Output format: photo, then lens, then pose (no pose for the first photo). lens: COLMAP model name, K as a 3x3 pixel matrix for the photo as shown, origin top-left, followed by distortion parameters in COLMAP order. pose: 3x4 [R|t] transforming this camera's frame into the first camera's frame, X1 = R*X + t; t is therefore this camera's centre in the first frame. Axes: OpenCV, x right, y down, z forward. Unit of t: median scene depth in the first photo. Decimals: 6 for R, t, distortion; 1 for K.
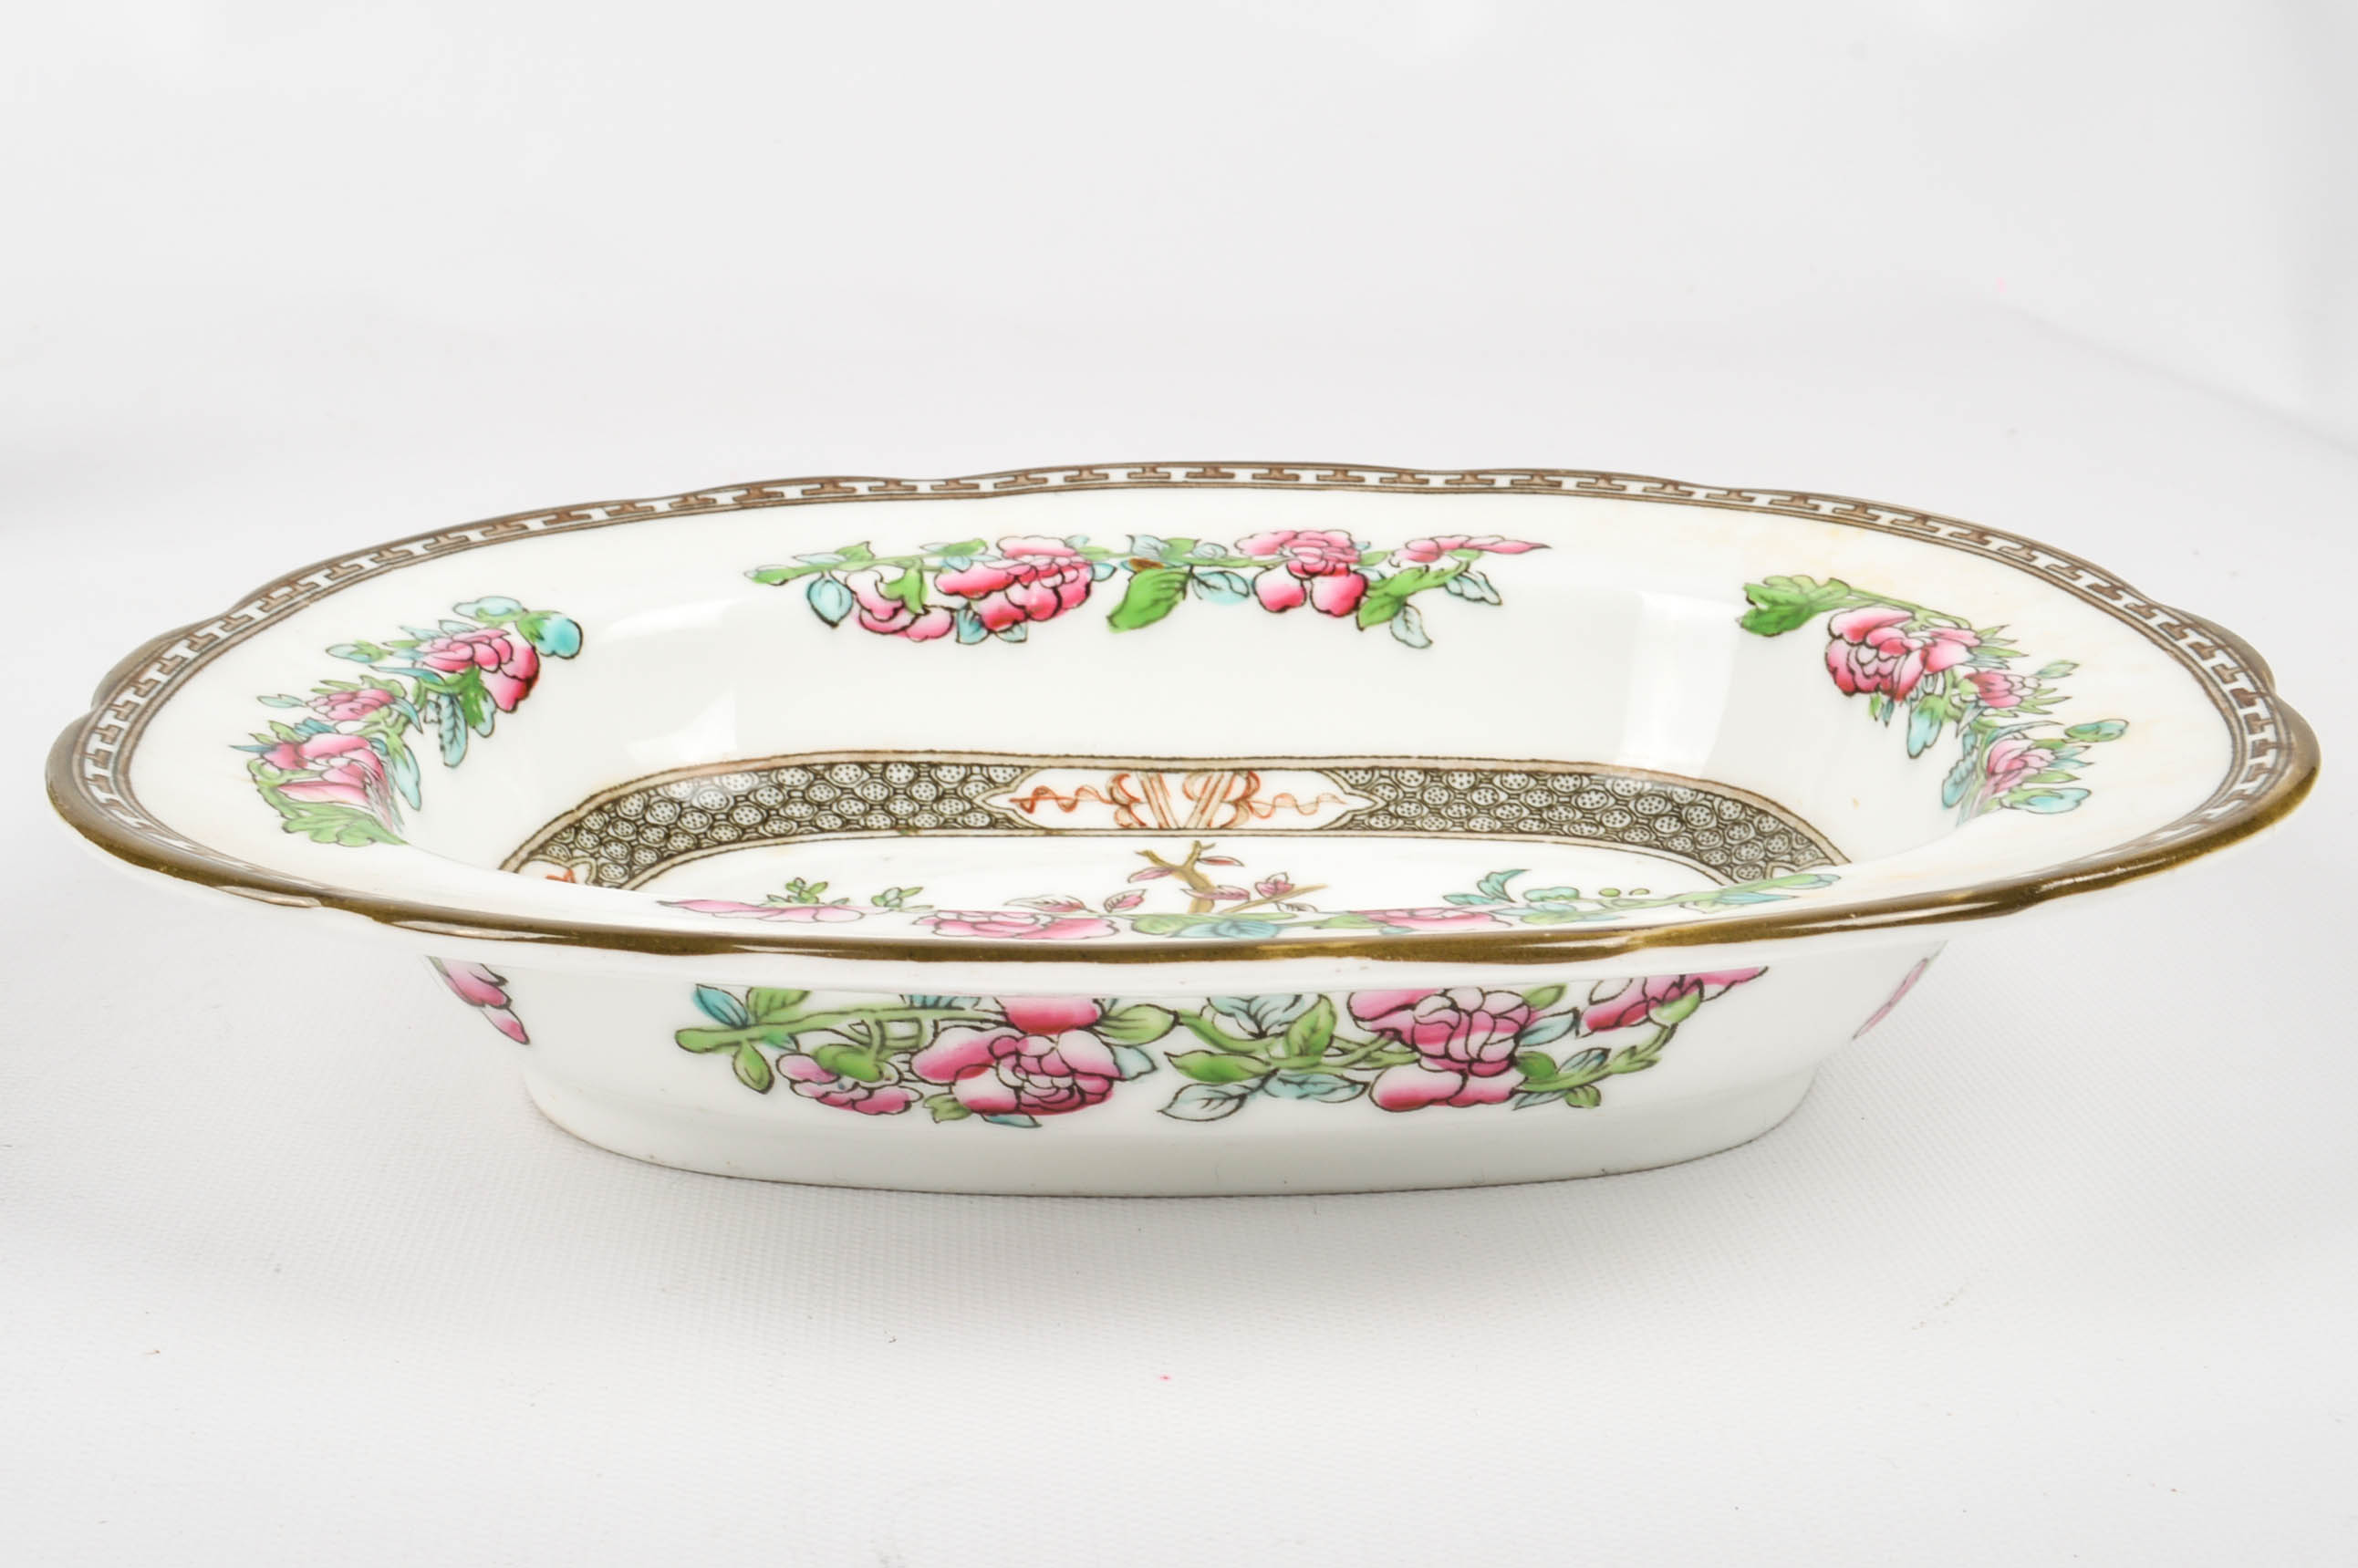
lens RADIAL K [[2786.7, 0, 1171.6], [0, 2786.7, 701.6], [0, 0, 1]] dist [-0.053169, -0.002555]
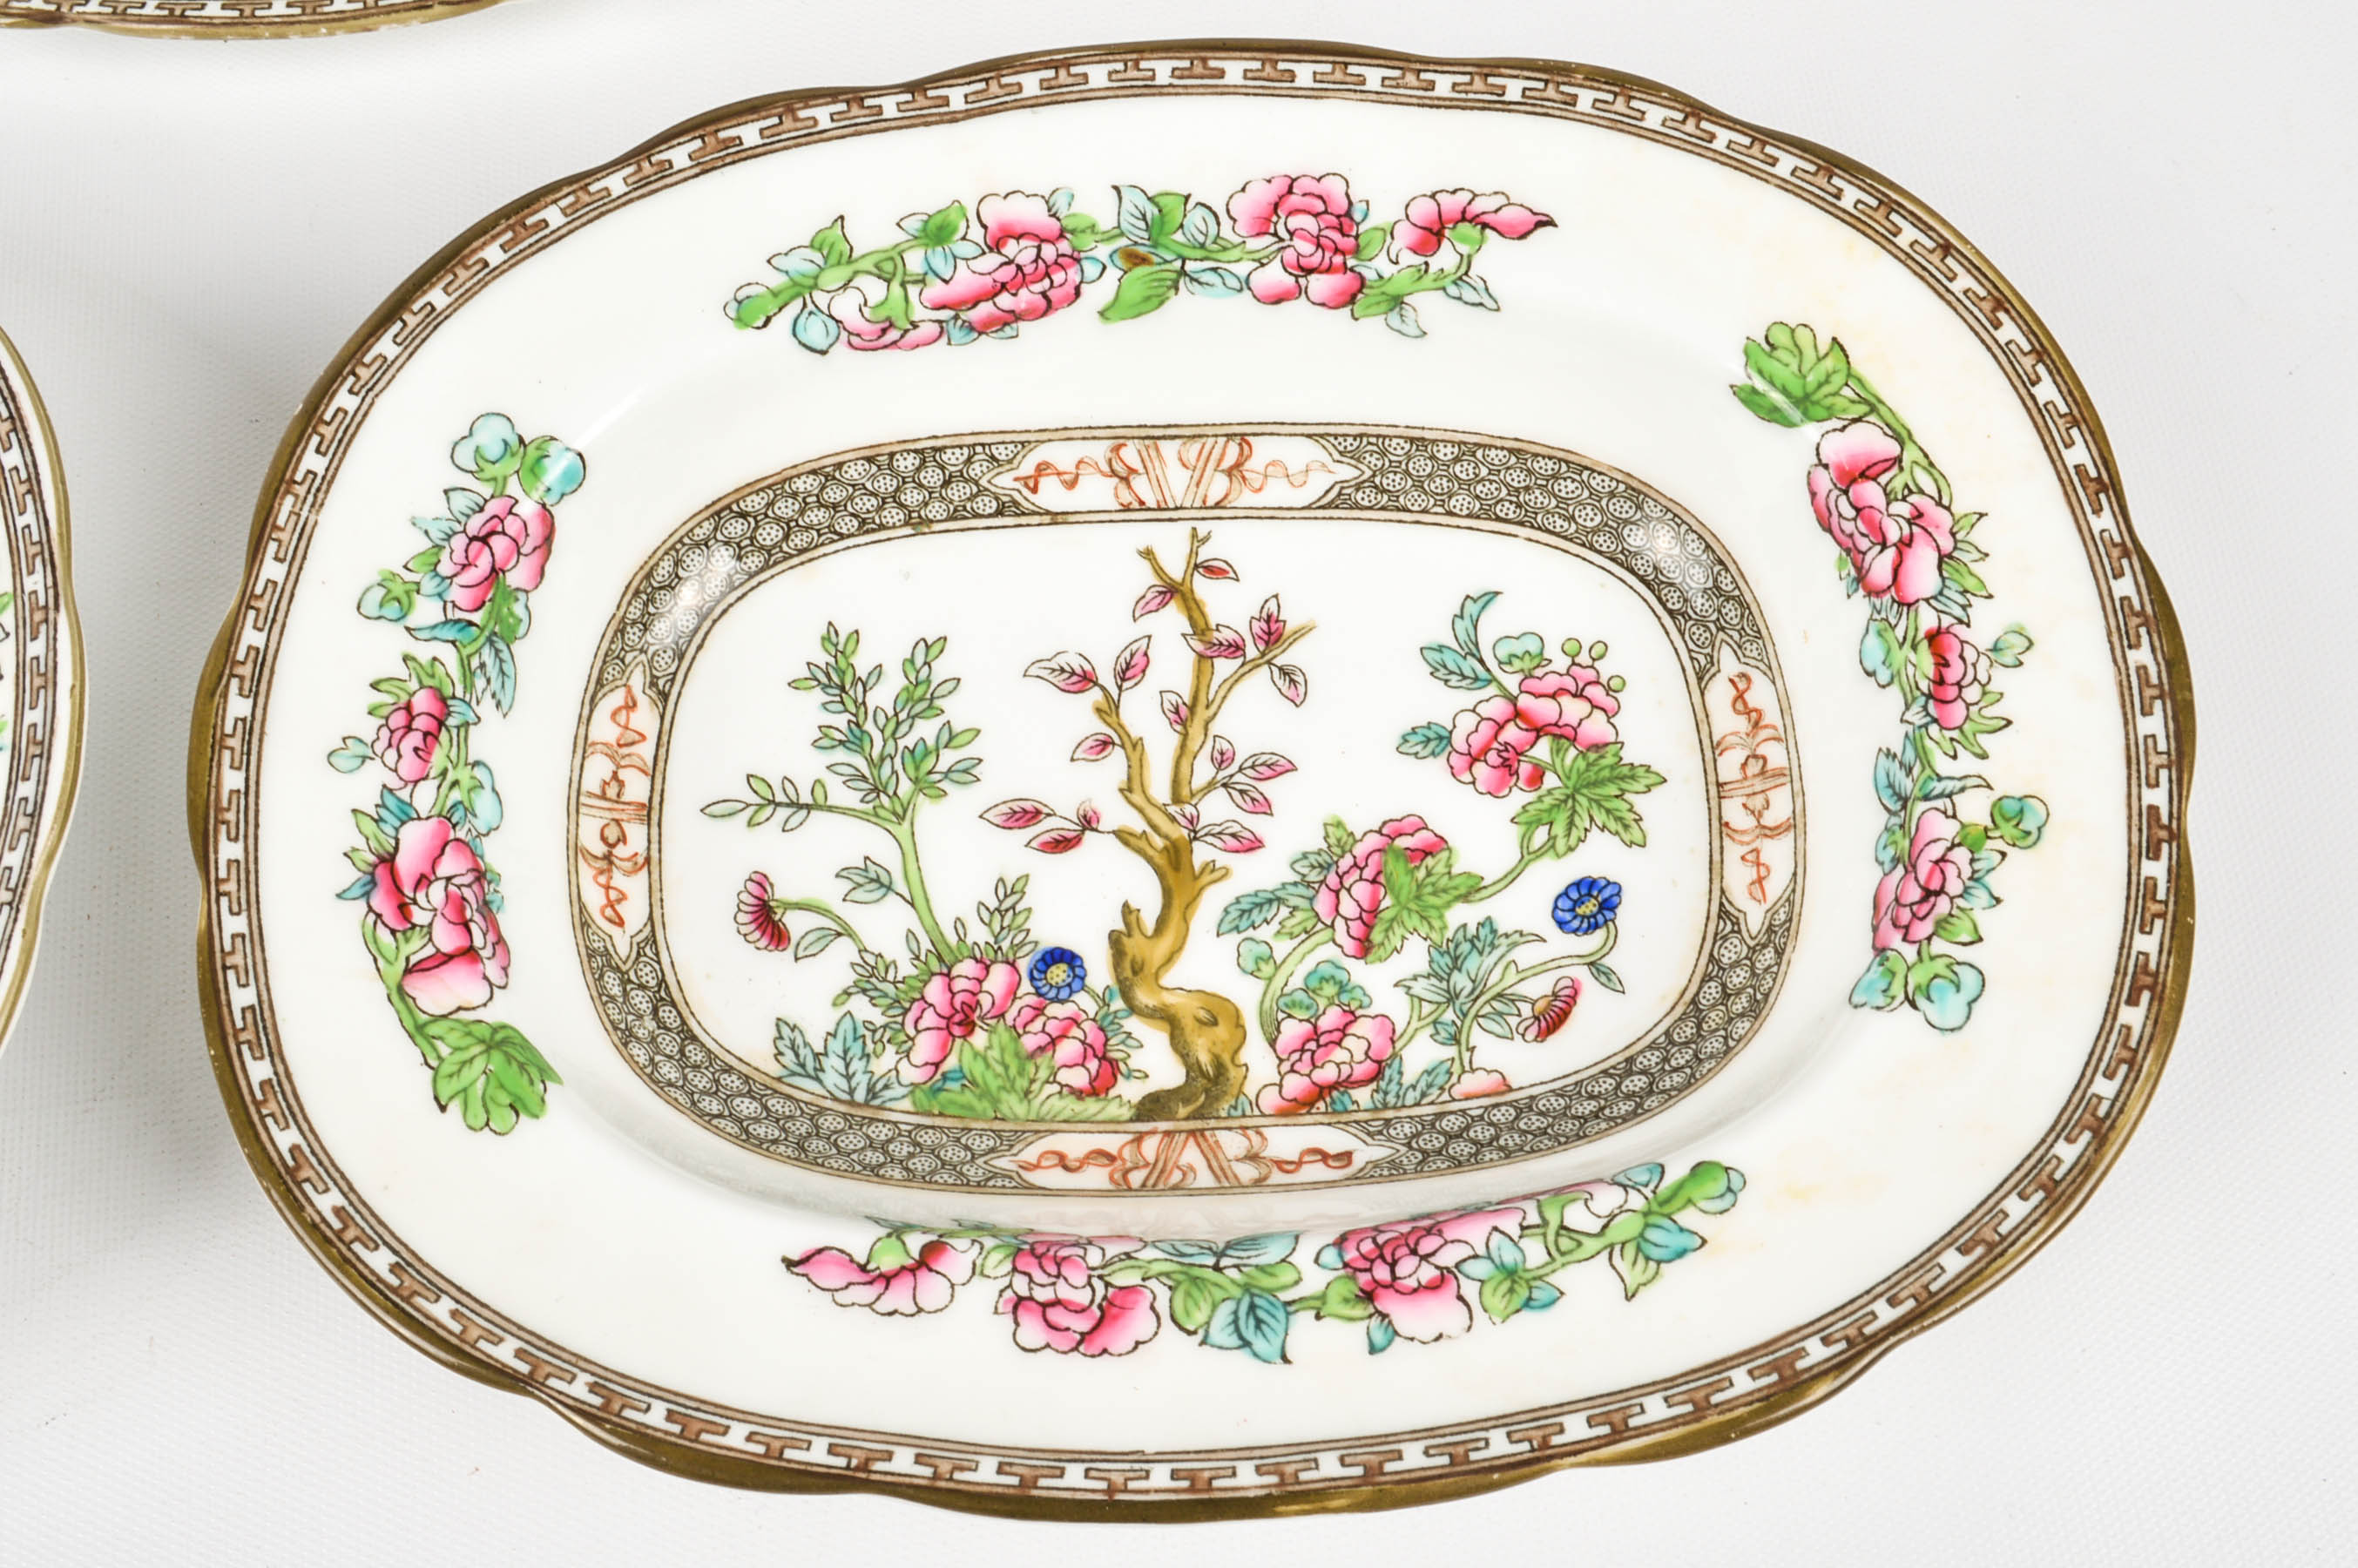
lens RADIAL K [[2426.4, 0, 1179.0], [0, 2426.4, 784.0], [0, 0, 1]] dist [-0.062205, -0.010762]
pose [[0.999376, -0.033981, 0.009655, -0.008662], [0.012554, 0.597108, 0.802062, -0.621350], [-0.033020, -0.801441, 0.597162, 0.358777]]
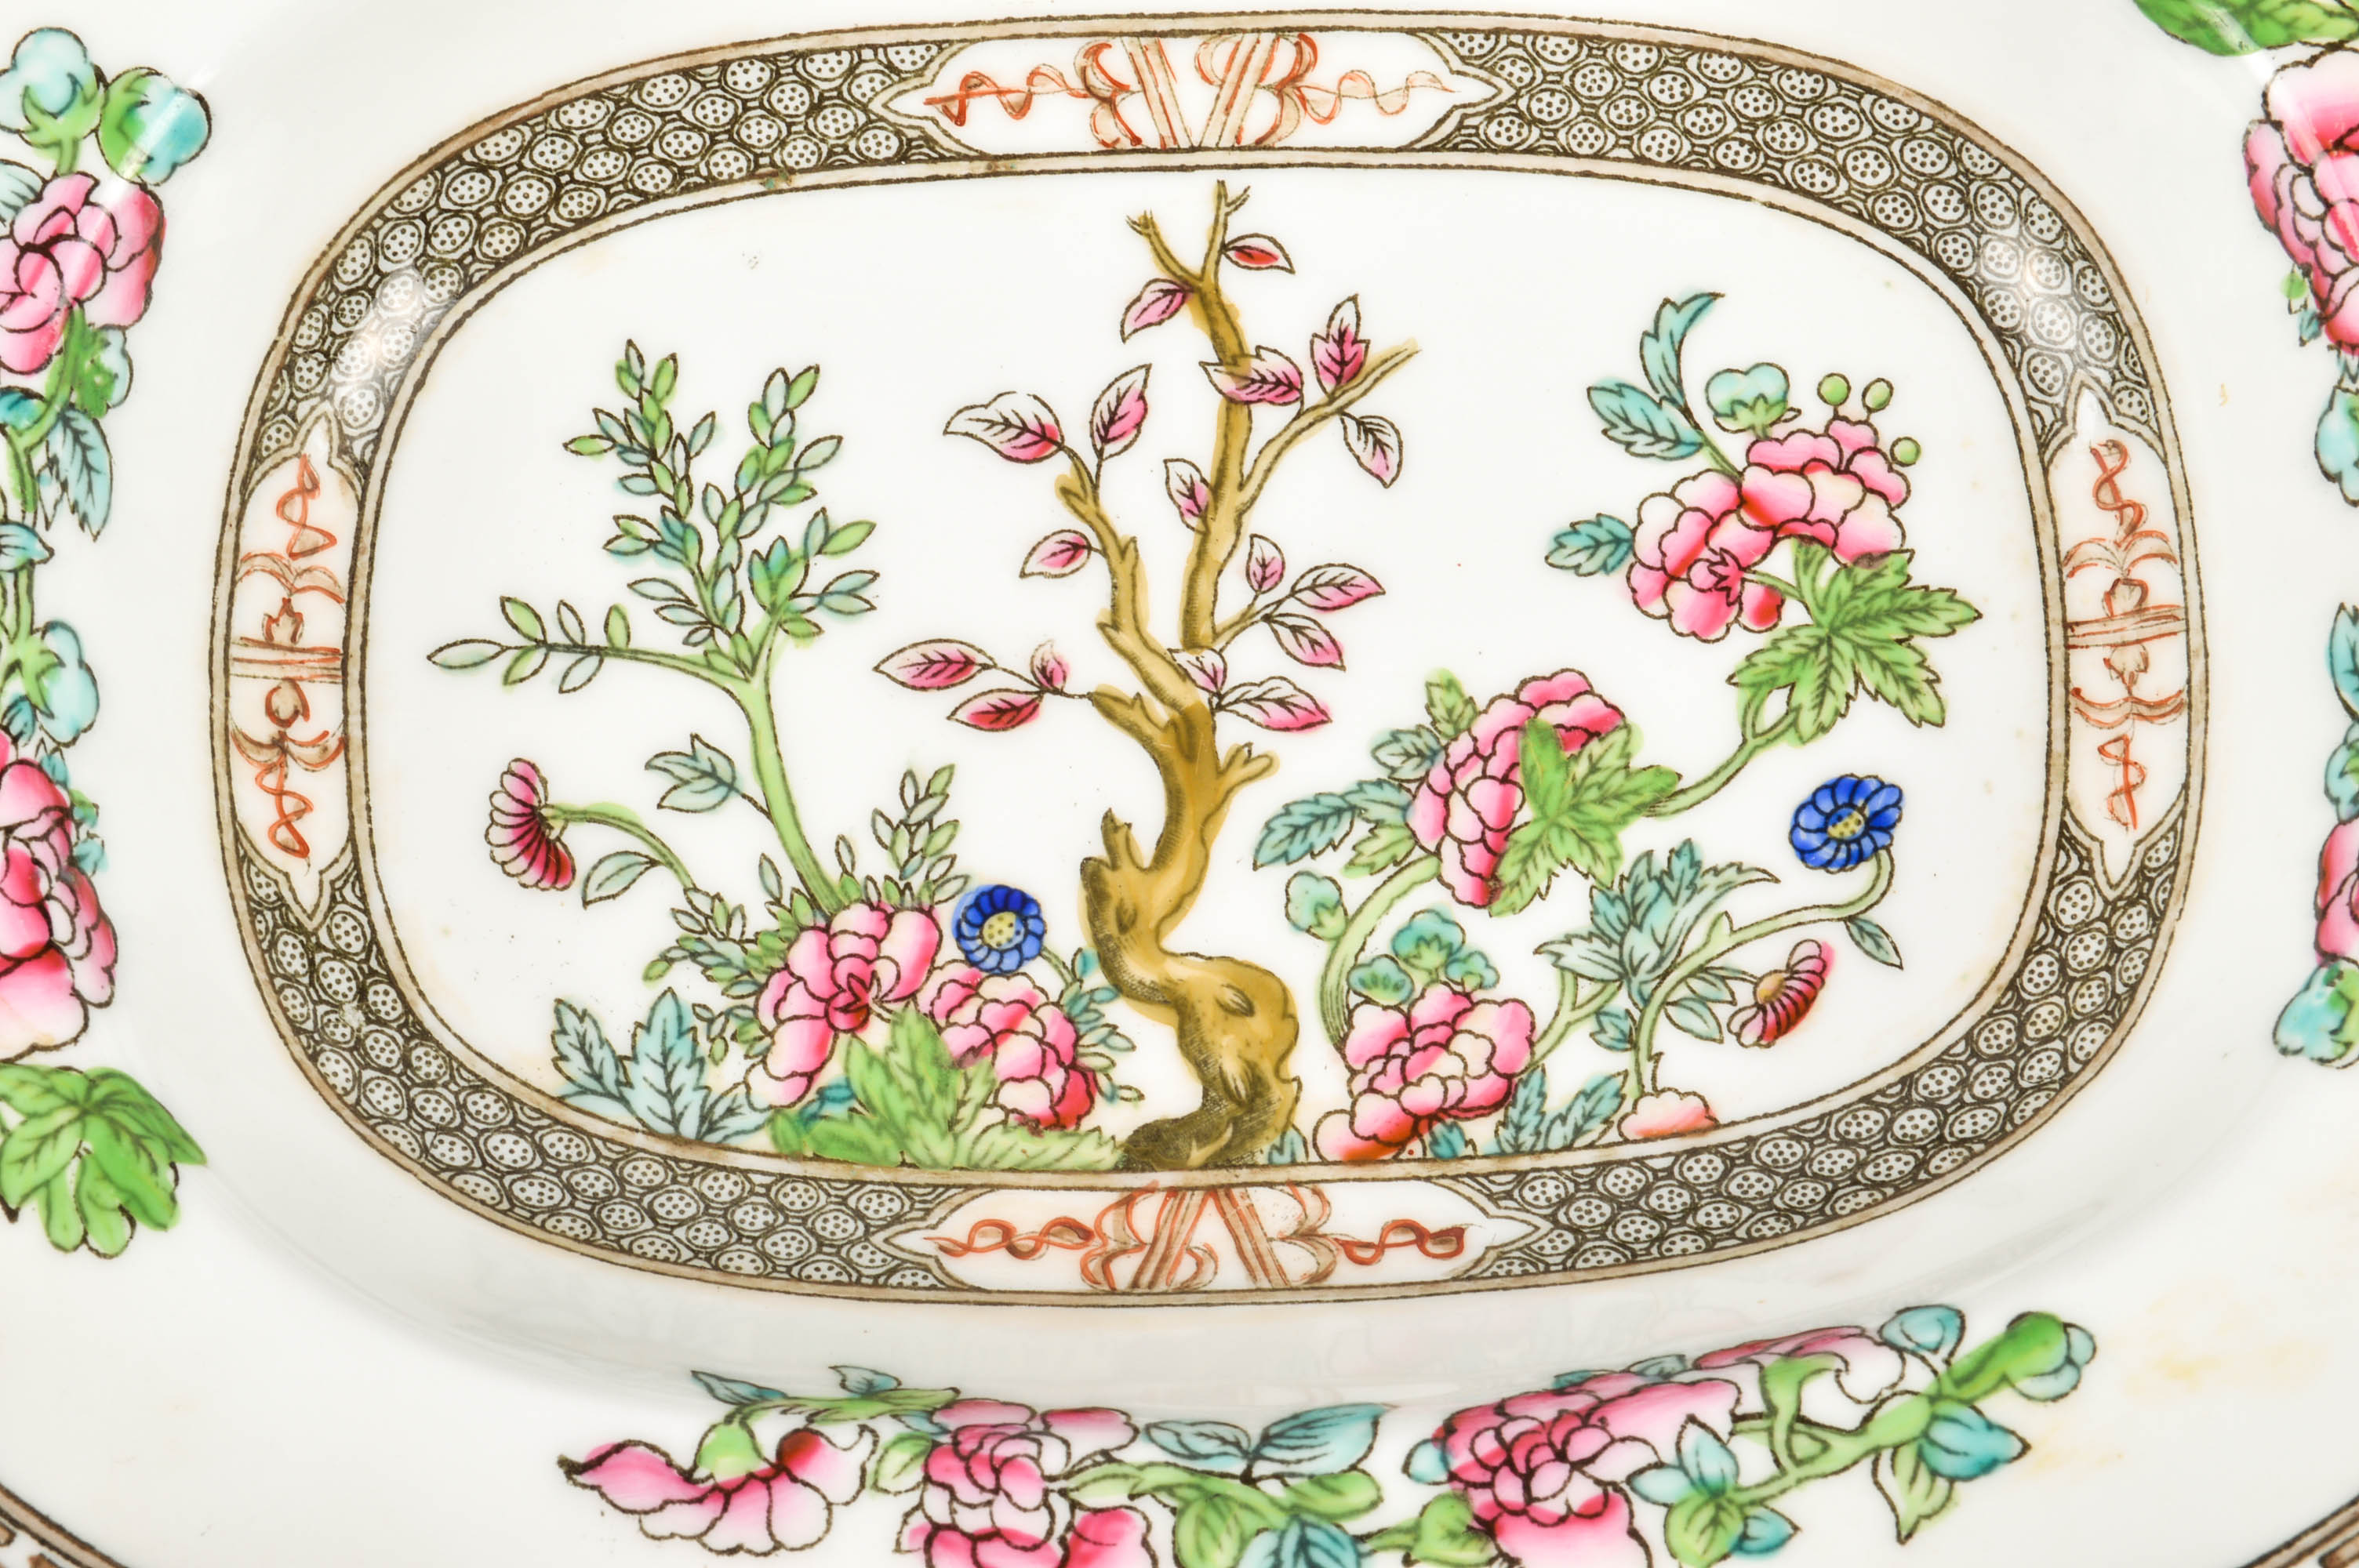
lens RADIAL K [[3420.2, 0, 1170.3], [0, 3420.2, 754.4], [0, 0, 1]] dist [-0.016053, -0.001363]
pose [[0.999482, -0.031079, -0.008365, -0.000166], [0.021421, 0.448392, 0.893580, -0.591940], [-0.024021, -0.893296, 0.448826, 0.508819]]
